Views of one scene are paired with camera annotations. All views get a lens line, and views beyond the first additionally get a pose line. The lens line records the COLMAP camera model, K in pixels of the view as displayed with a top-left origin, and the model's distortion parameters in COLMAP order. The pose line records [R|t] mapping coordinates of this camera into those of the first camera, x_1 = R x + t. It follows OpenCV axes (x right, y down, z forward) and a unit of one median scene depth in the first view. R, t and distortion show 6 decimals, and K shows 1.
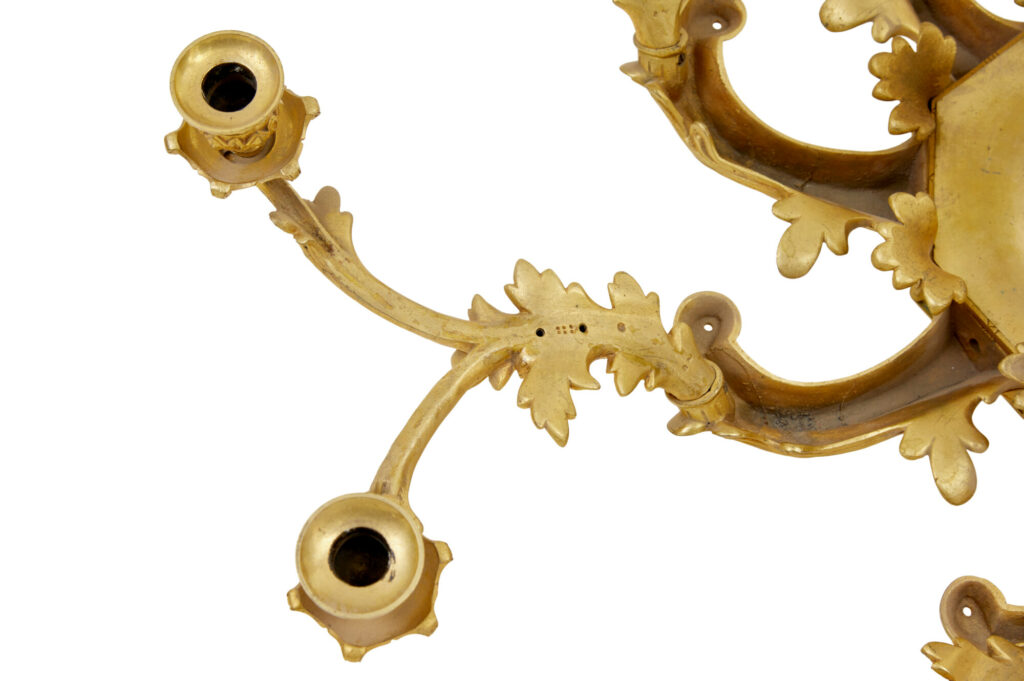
lens RADIAL K [[1876.8, 0, 511.7], [0, 1876.8, 341.5], [0, 0, 1]] dist [-0.023796, 0.000000]
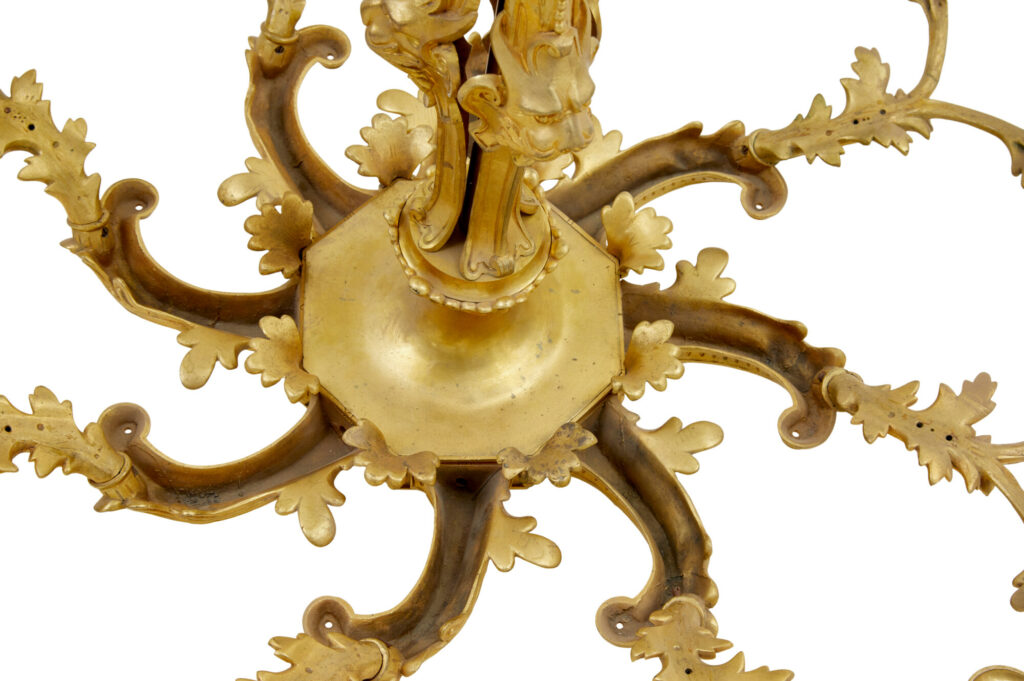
lens RADIAL K [[1762.2, 0, 512.5], [0, 1762.2, 339.2], [0, 0, 1]] dist [-0.083973, 0.000000]
pose [[0.985916, -0.073766, 0.150096, 0.186673], [0.094830, 0.985825, -0.138403, 0.120629], [-0.137759, 0.150688, 0.978936, -0.221639]]
